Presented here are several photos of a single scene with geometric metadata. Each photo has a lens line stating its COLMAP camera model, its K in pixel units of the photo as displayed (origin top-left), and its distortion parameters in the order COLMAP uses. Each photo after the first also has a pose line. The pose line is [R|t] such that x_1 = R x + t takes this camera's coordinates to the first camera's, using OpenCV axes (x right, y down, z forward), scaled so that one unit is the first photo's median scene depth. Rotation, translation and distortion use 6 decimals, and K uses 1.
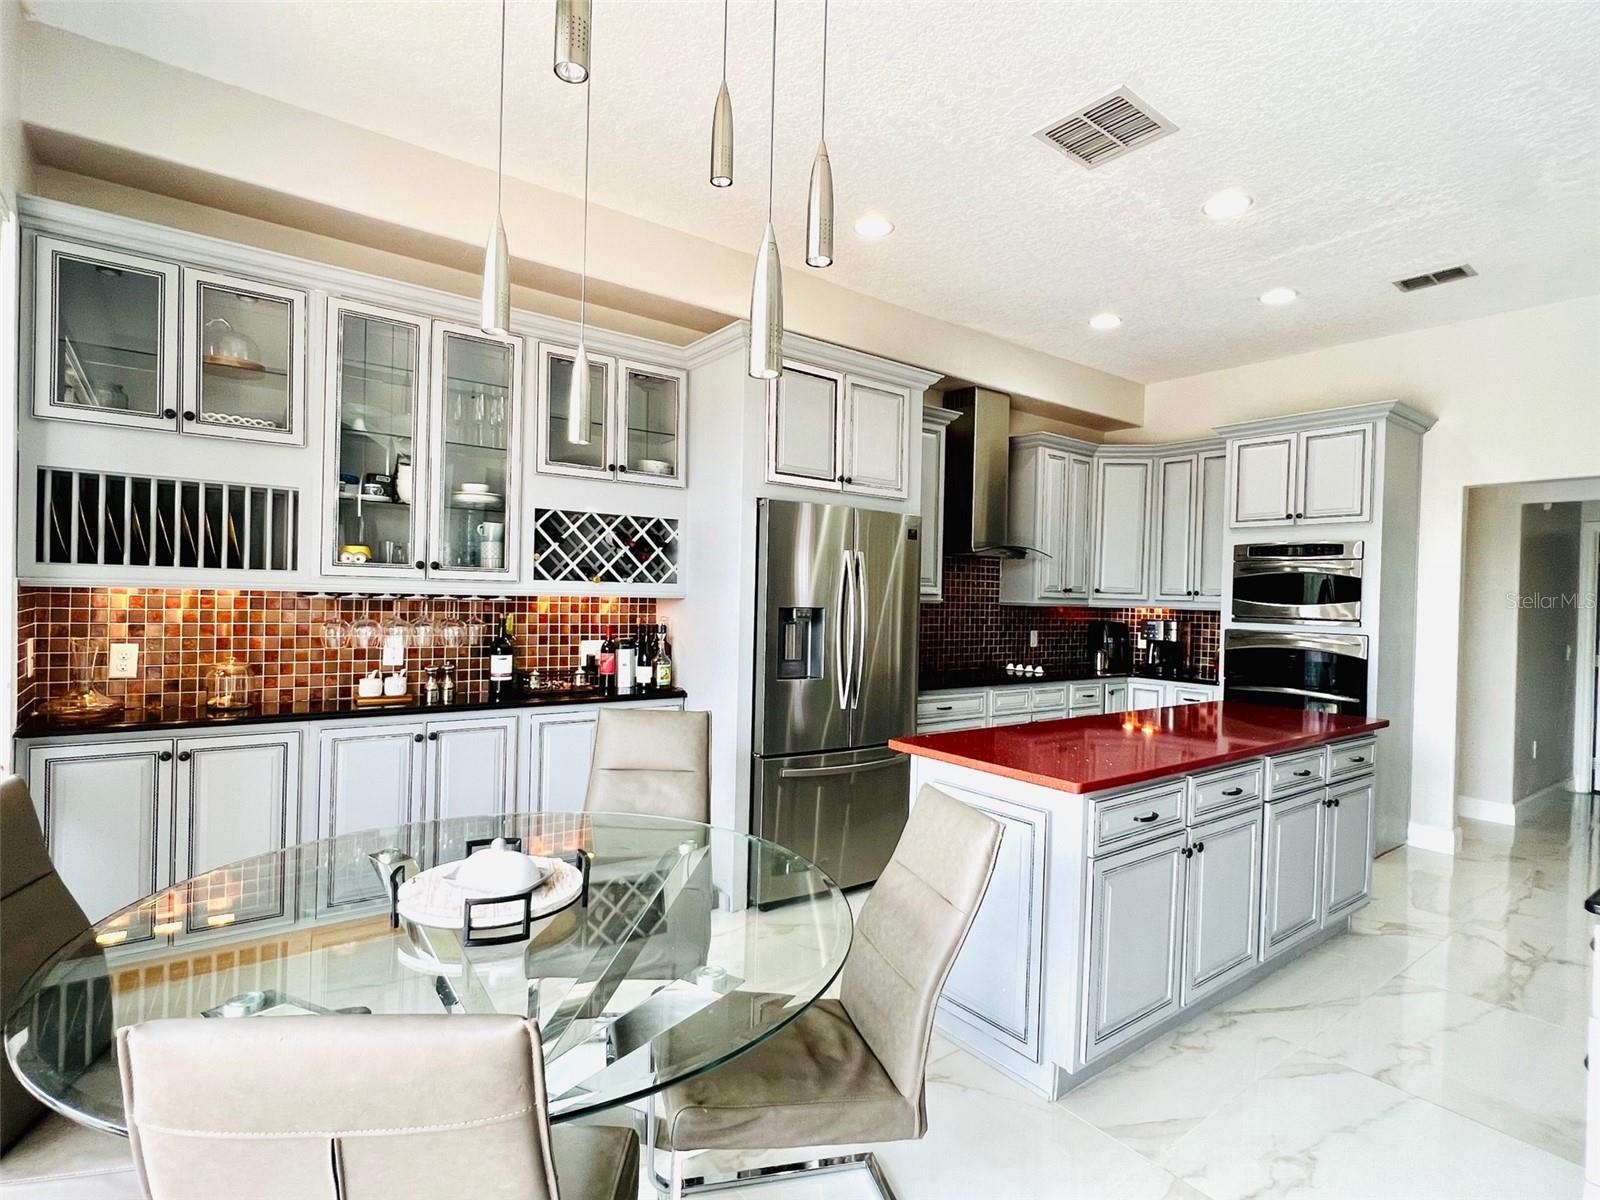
lens RADIAL K [[788.7, 0, 800.1], [0, 788.7, 602.4], [0, 0, 1]] dist [-0.005351, 0.002441]
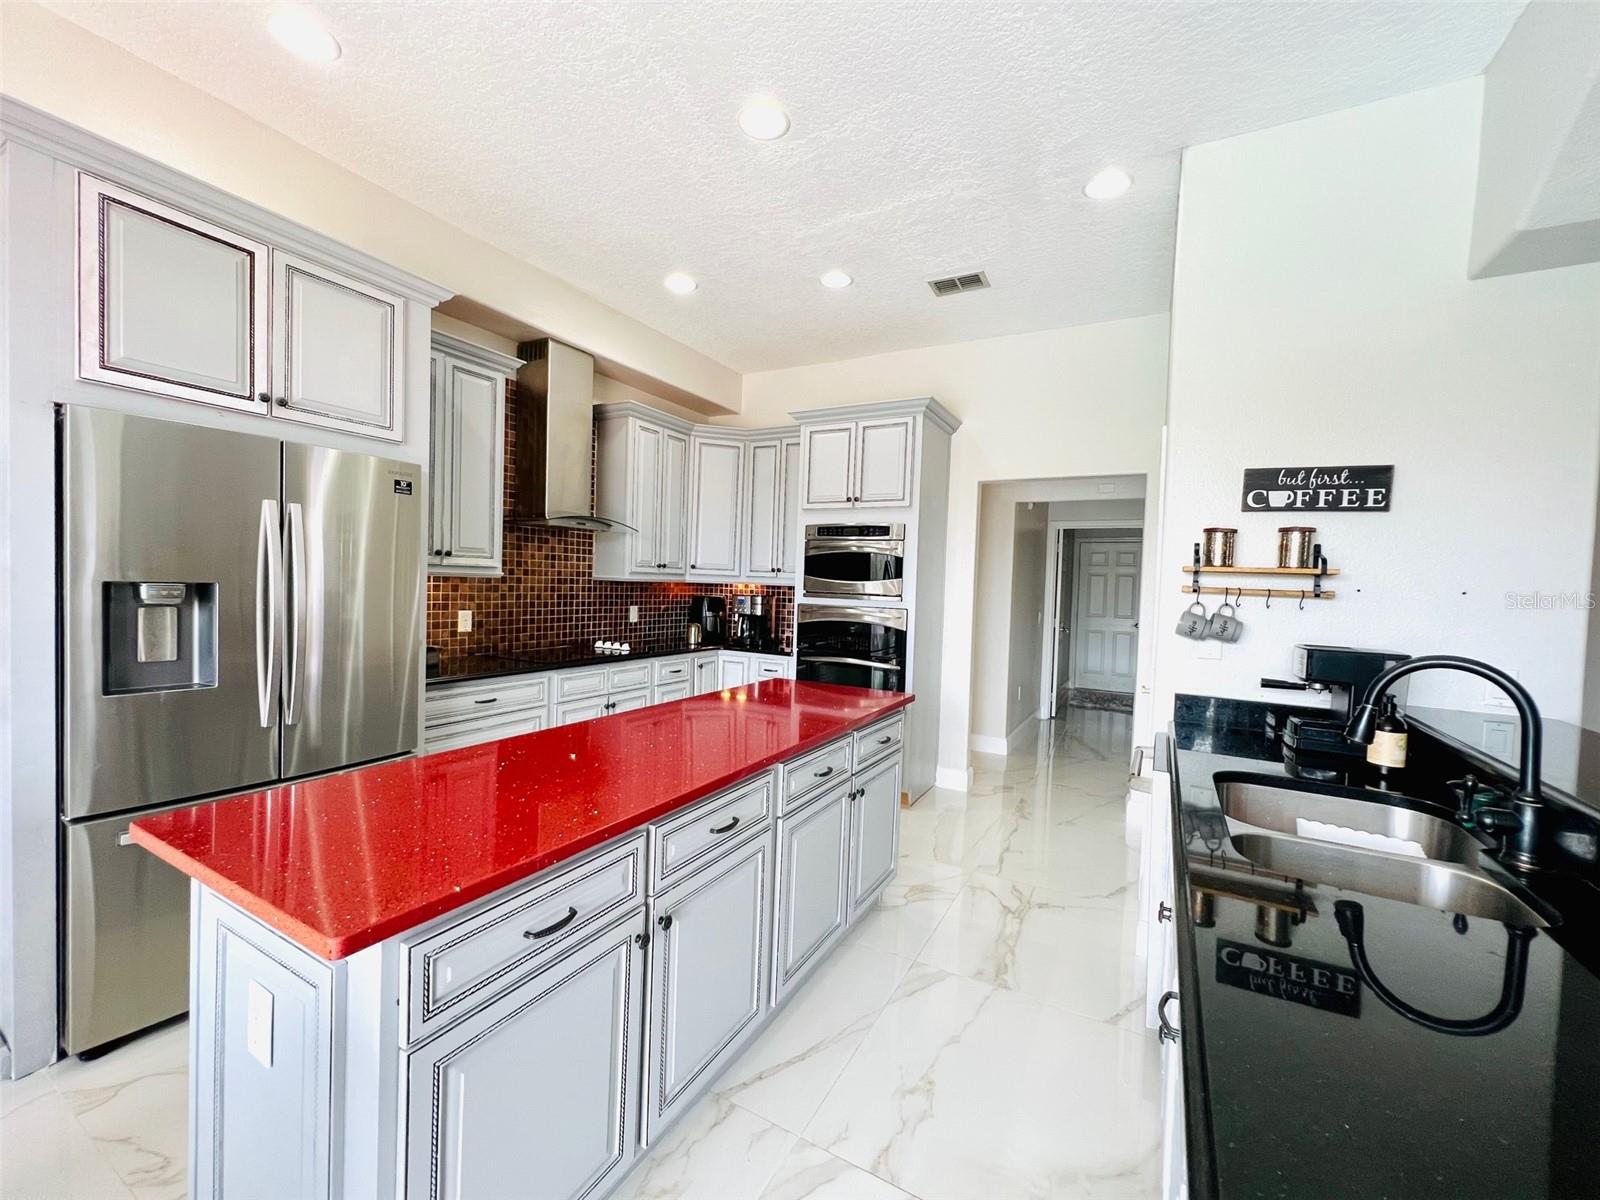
lens RADIAL K [[645.6, 0, 796.3], [0, 645.6, 598.1], [0, 0, 1]] dist [0.003341, 0.000569]
pose [[0.912059, -0.006543, 0.410006, 0.178549], [-0.006343, 0.999528, 0.030063, 0.000074], [-0.410009, -0.030020, 0.911587, 0.203162]]
